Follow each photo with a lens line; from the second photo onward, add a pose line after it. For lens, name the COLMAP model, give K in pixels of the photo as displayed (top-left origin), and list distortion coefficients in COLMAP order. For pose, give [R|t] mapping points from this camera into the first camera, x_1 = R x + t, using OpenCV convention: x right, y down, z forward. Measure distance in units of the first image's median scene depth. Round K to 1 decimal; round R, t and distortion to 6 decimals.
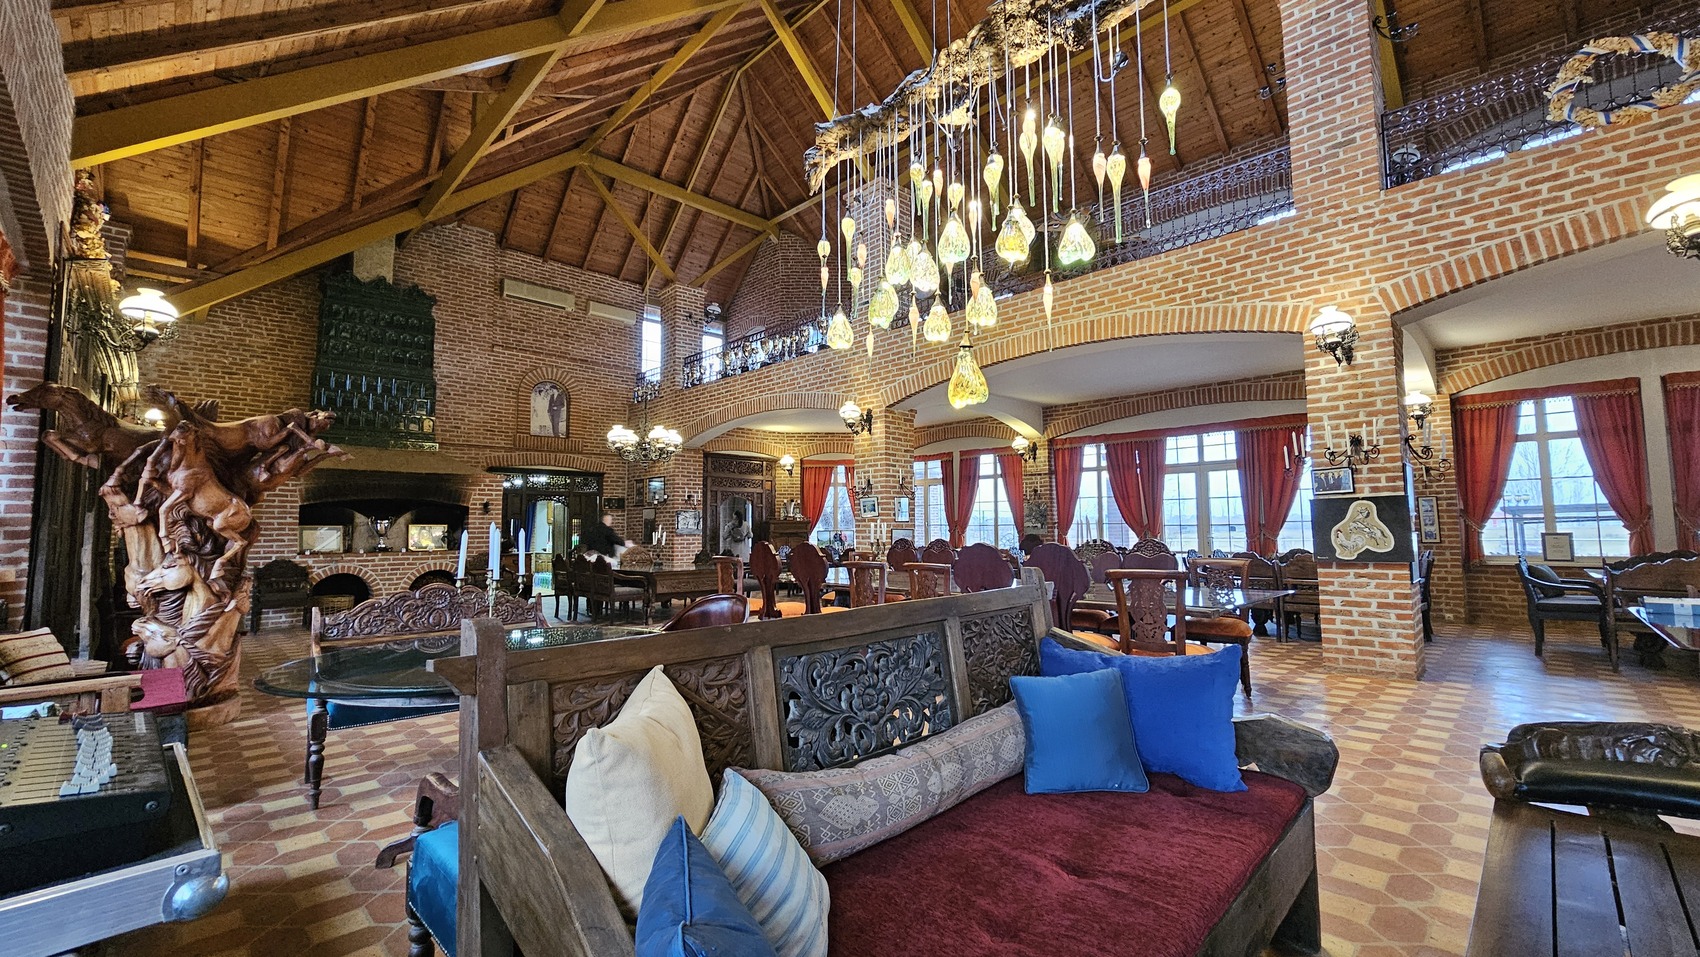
lens RADIAL K [[683.8, 0, 850.7], [0, 683.8, 480.2], [0, 0, 1]] dist [-0.003971, 0.000718]
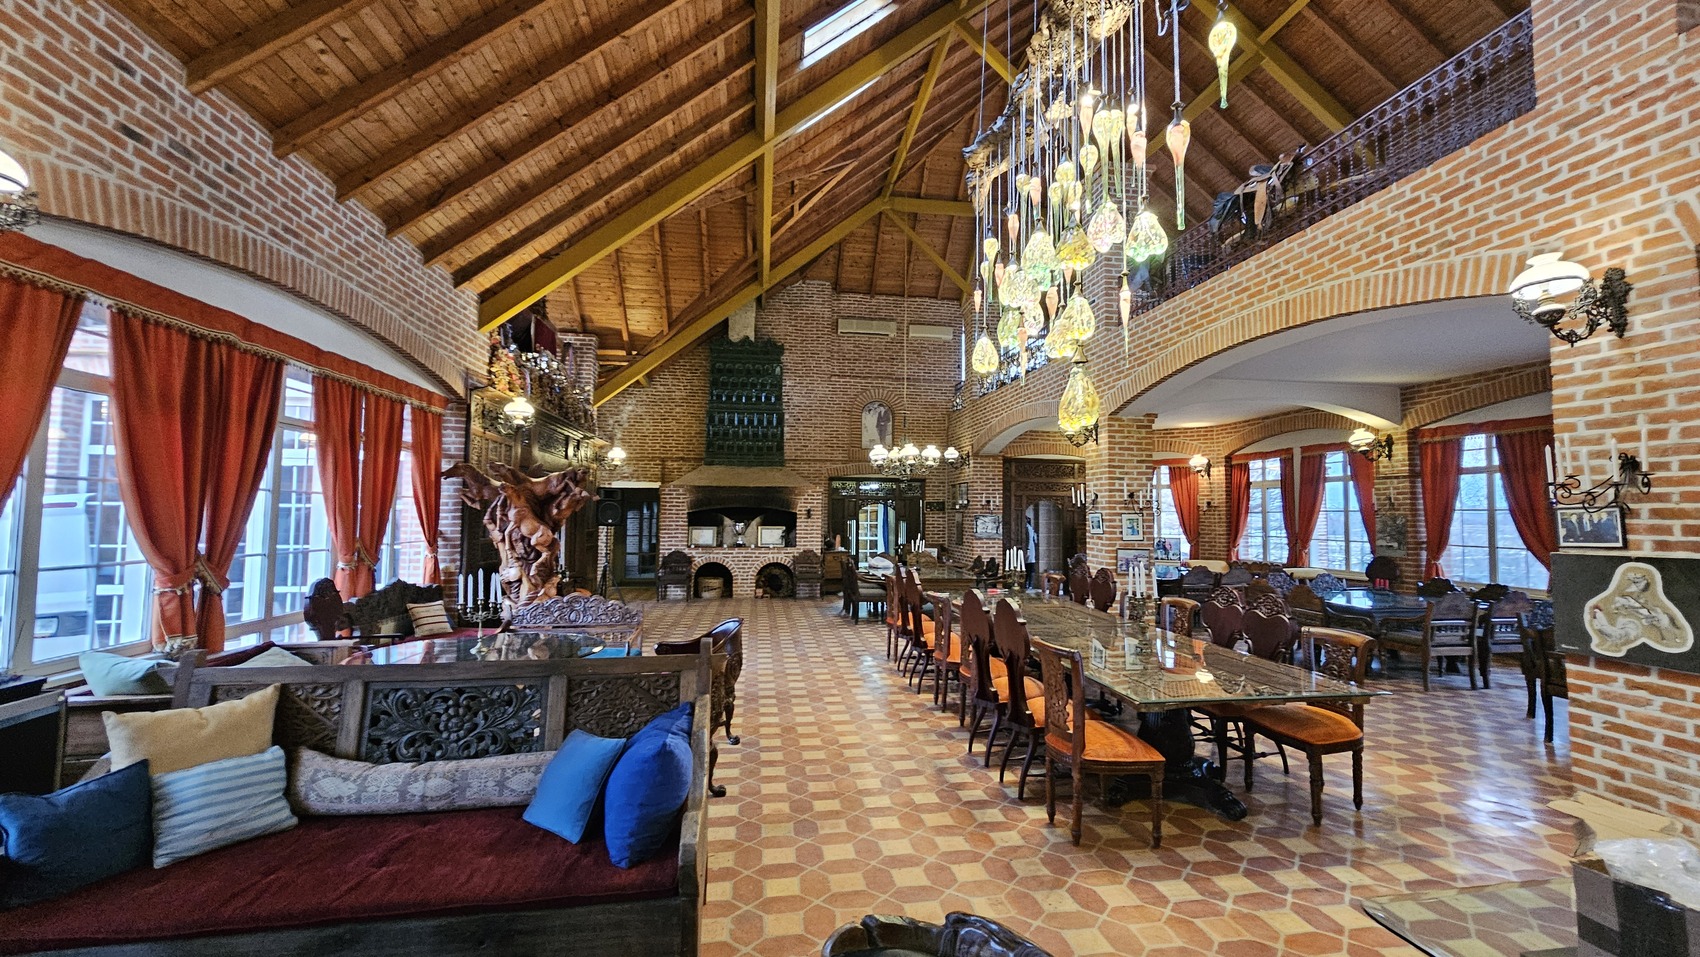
lens RADIAL K [[683.8, 0, 859.8], [0, 683.8, 479.9], [0, 0, 1]] dist [-0.003971, 0.000718]
pose [[0.814048, -0.013727, -0.580636, 0.460283], [0.025104, 0.999618, 0.011564, -0.057899], [0.580255, -0.023989, 0.814081, 0.093357]]
